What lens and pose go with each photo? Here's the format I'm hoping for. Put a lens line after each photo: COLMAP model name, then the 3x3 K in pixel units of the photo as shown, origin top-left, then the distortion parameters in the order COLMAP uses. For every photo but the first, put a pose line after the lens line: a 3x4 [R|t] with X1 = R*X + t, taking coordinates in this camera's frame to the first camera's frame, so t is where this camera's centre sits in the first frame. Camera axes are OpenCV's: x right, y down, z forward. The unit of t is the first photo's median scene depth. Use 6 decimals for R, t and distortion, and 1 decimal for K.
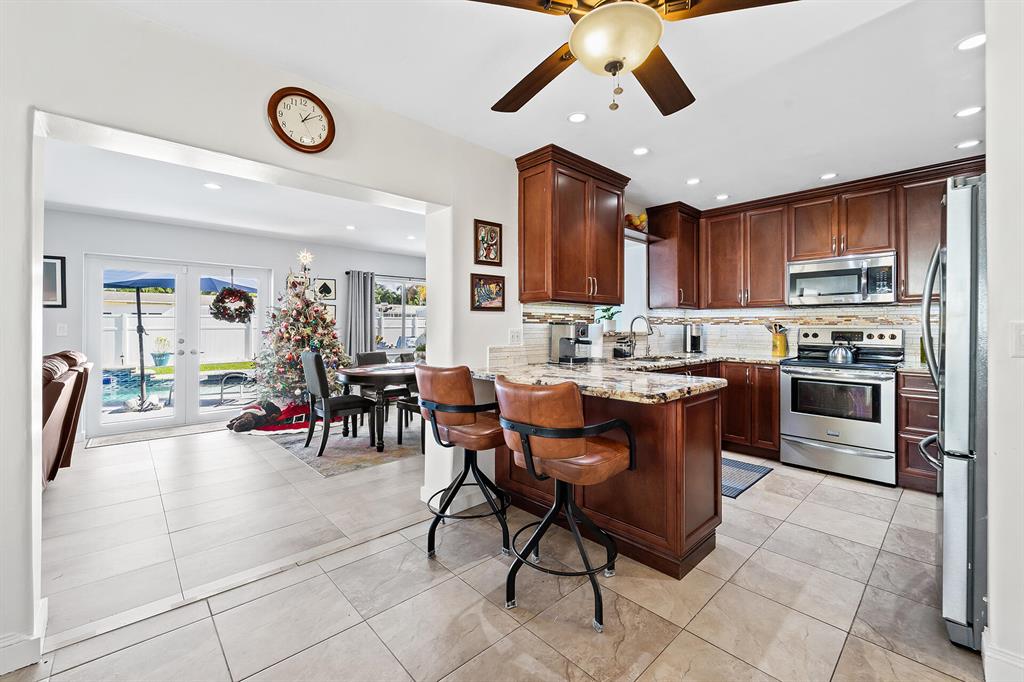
lens RADIAL K [[420.3, 0, 515.3], [0, 420.3, 323.1], [0, 0, 1]] dist [-0.001642, -0.000089]
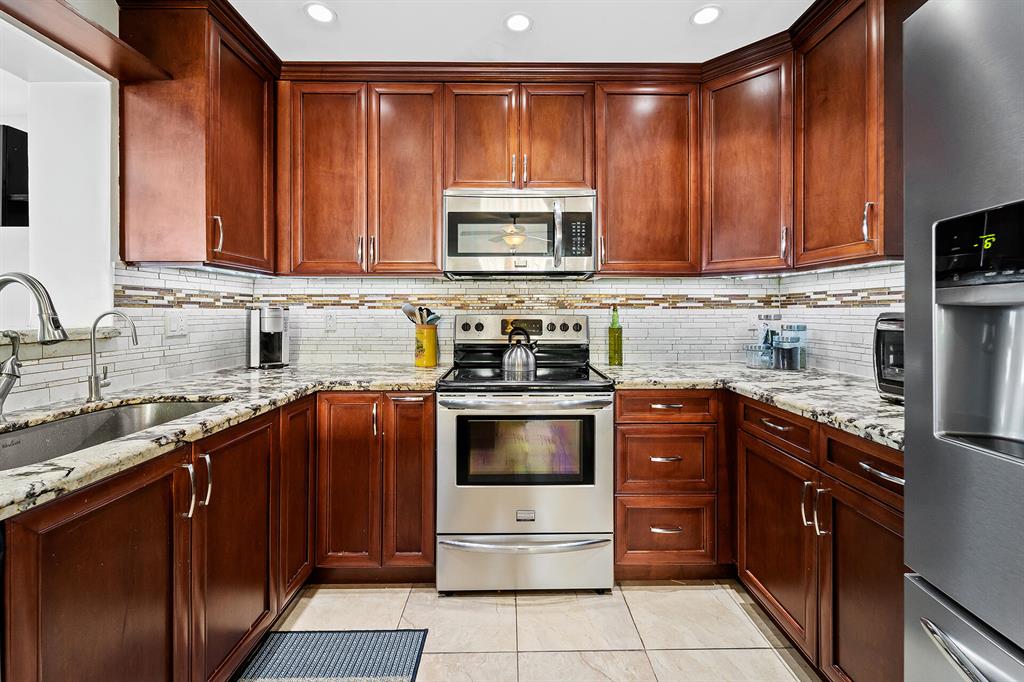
lens RADIAL K [[422.8, 0, 511.3], [0, 422.8, 311.3], [0, 0, 1]] dist [0.001915, 0.000050]
pose [[0.675731, -0.001329, 0.737147, 0.340689], [-0.003292, 0.999983, 0.004821, 0.004869], [-0.737141, -0.005684, 0.675715, 0.628256]]
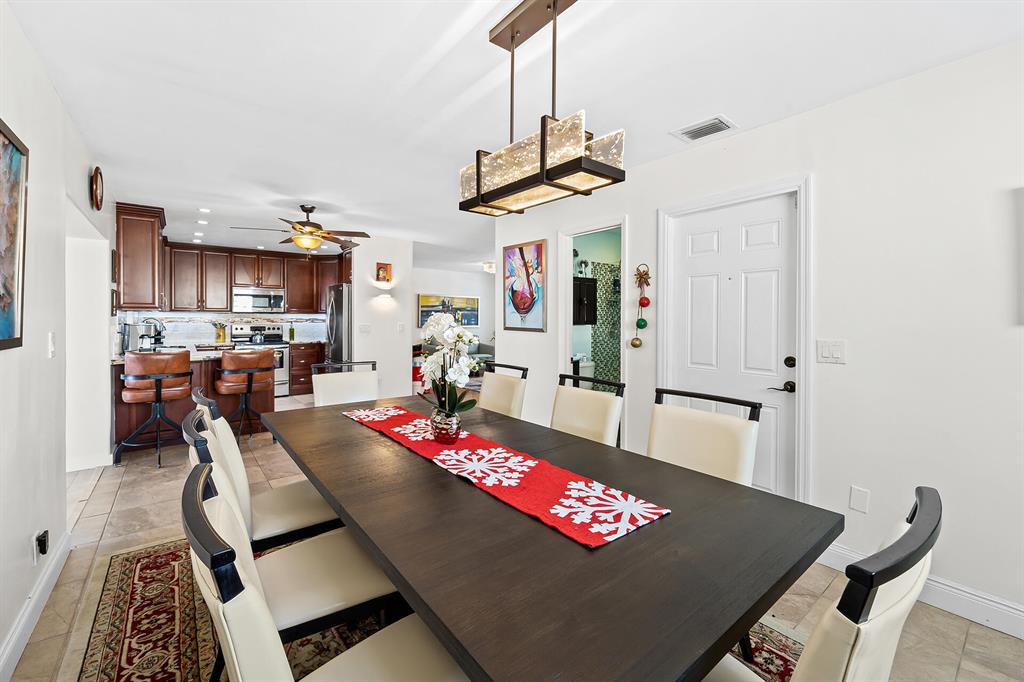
lens RADIAL K [[420.3, 0, 515.3], [0, 420.3, 323.1], [0, 0, 1]] dist [-0.001642, -0.000089]
pose [[0.072931, -0.009852, 0.997288, -1.083032], [-0.009625, 0.999898, 0.010582, -0.027723], [-0.997291, -0.010371, 0.072829, -0.317166]]
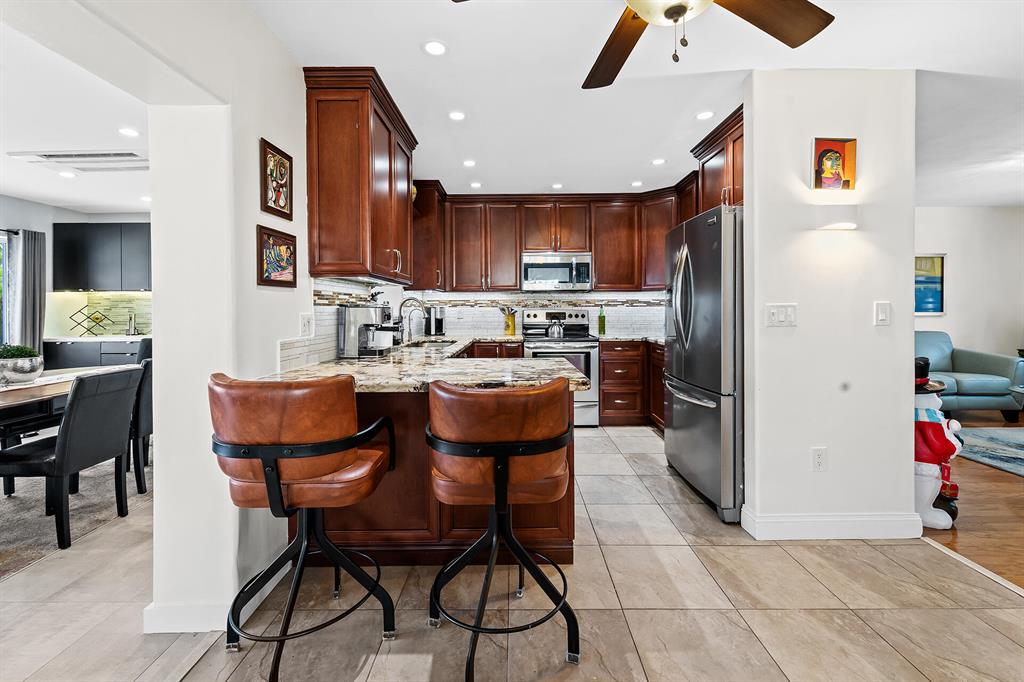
lens RADIAL K [[422.8, 0, 511.3], [0, 422.8, 311.3], [0, 0, 1]] dist [0.001915, 0.000050]
pose [[0.686554, -0.008932, 0.727024, -0.241765], [0.000511, 0.999930, 0.011802, 0.001731], [-0.727078, -0.007731, 0.686511, 0.238062]]
